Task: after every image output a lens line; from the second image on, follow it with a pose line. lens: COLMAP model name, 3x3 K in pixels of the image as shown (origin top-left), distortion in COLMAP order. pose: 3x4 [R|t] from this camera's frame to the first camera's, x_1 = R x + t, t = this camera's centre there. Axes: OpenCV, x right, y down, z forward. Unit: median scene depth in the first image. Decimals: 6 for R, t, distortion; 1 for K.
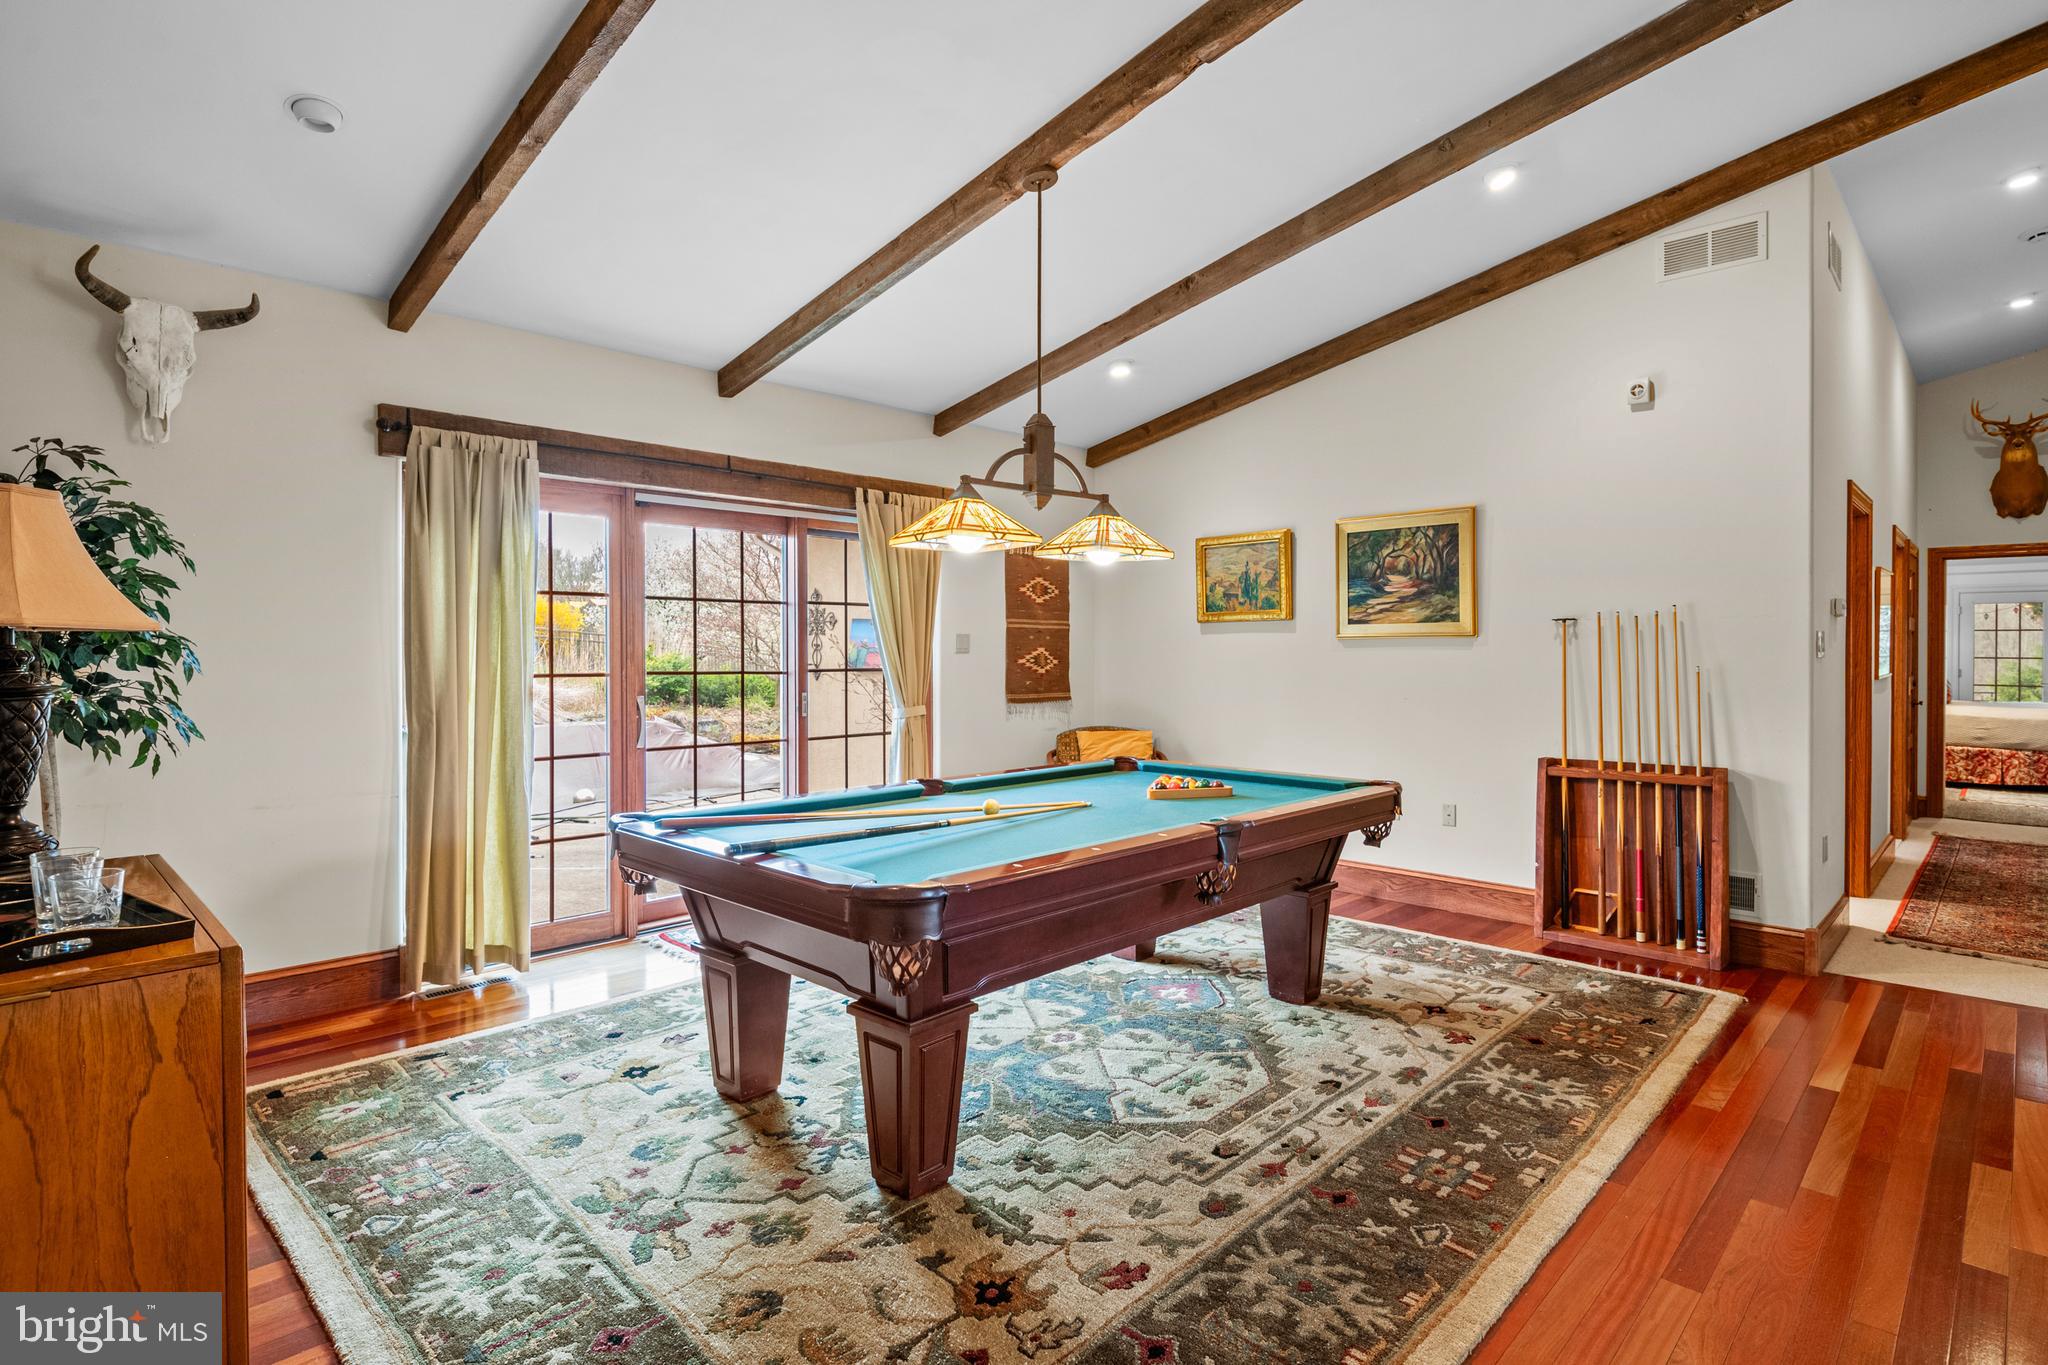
lens RADIAL K [[1032.9, 0, 1017.2], [0, 1032.9, 655.5], [0, 0, 1]] dist [-0.000186, -0.001265]
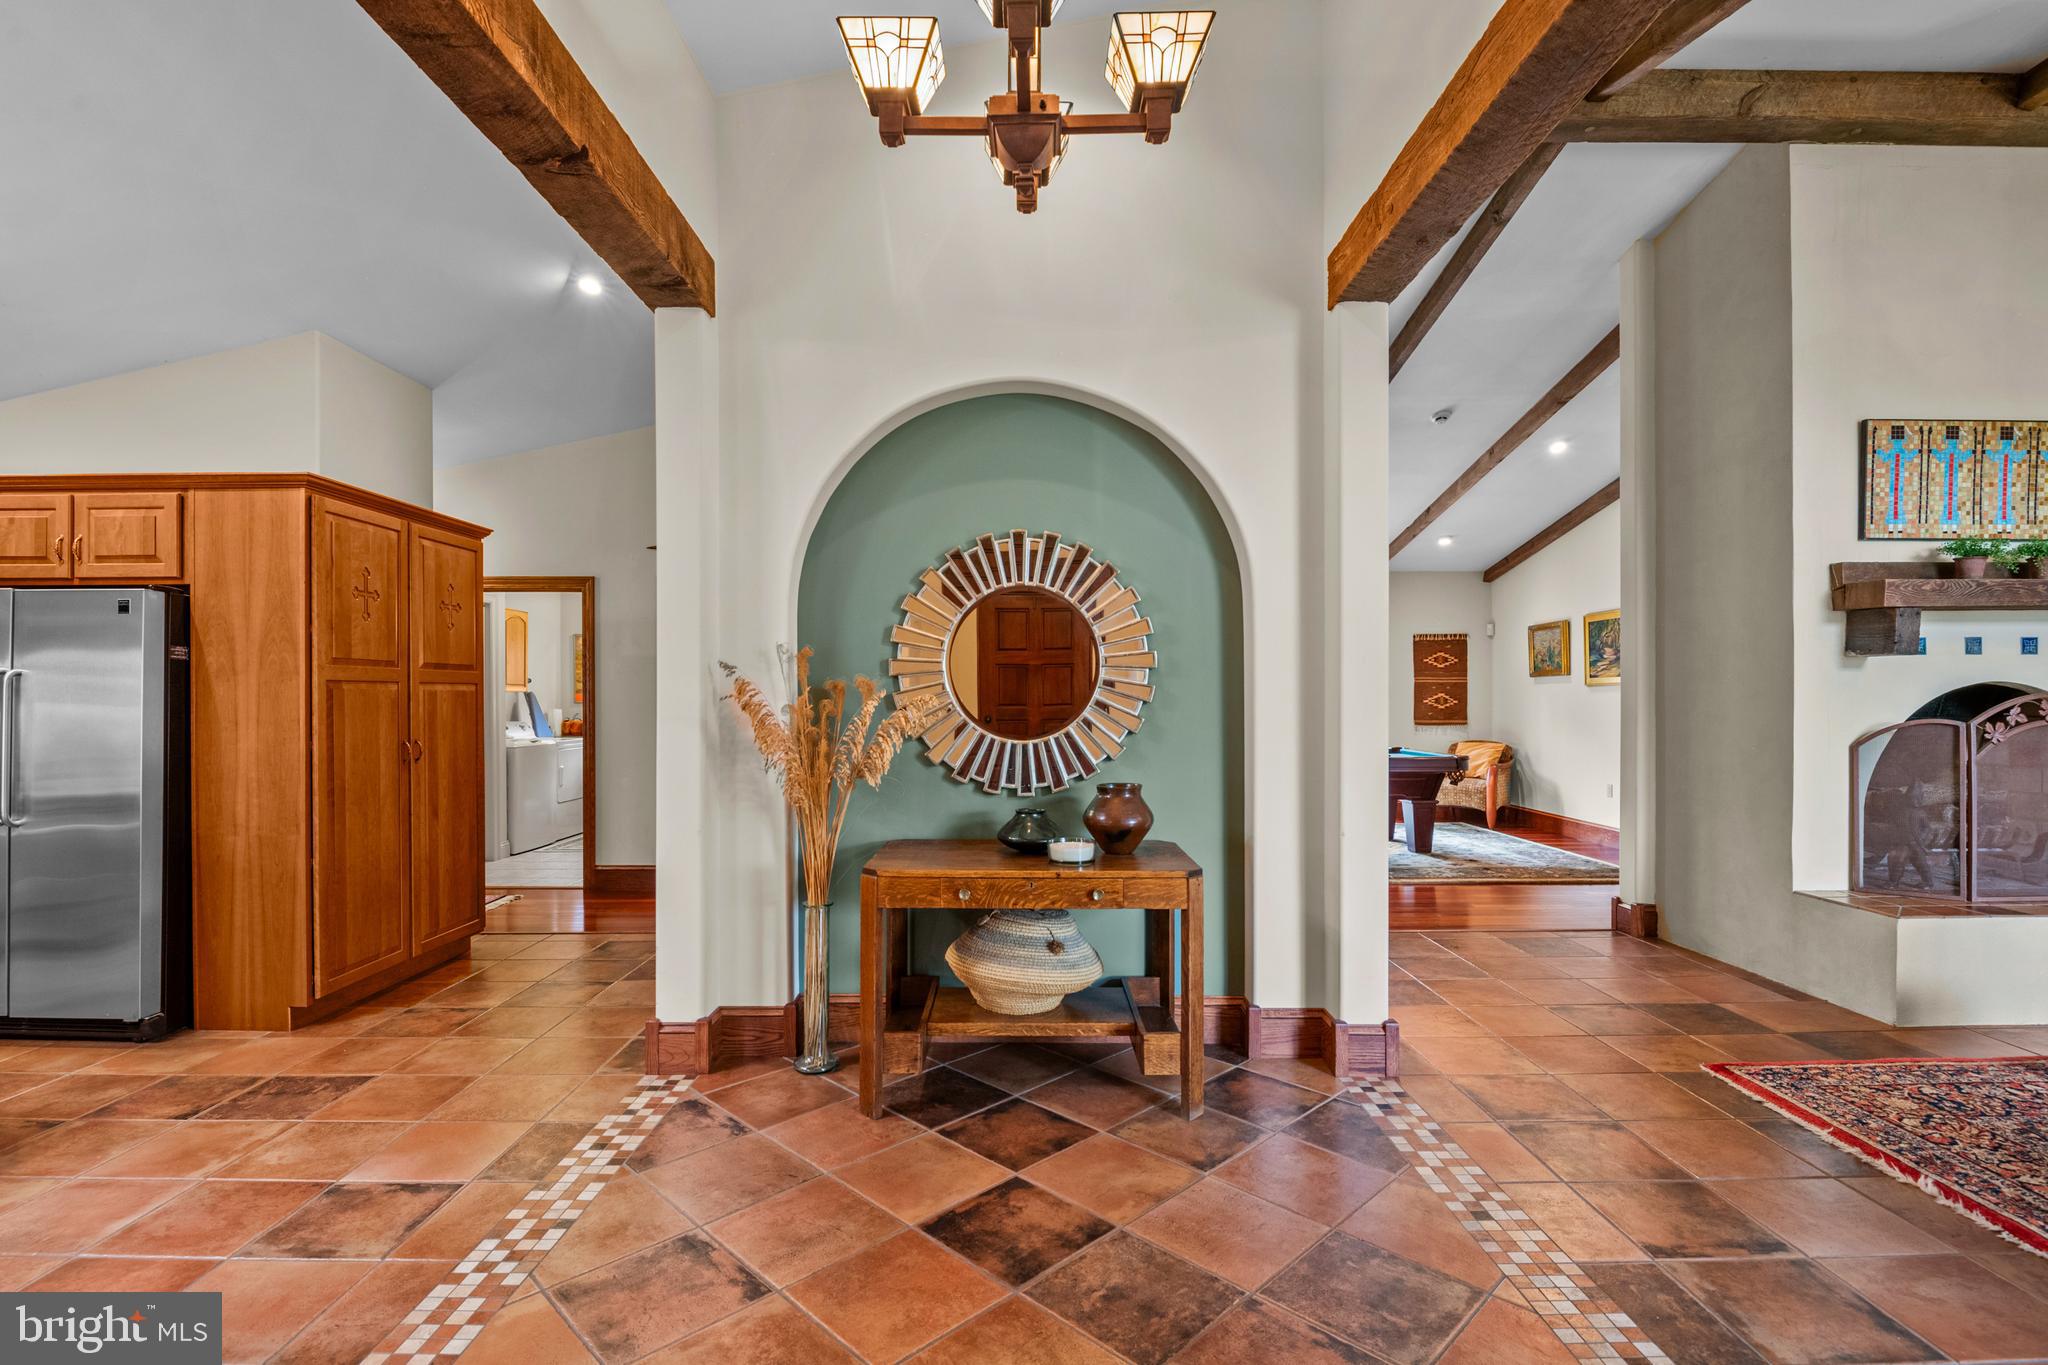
lens RADIAL K [[962.0, 0, 1018.7], [0, 962.0, 702.8], [0, 0, 1]] dist [0.000504, -0.007110]
pose [[0.699089, 0.000227, -0.715034, 1.032547], [-0.000299, 1.000000, 0.000025, 0.012306], [0.715034, 0.000196, 0.699089, -0.942561]]
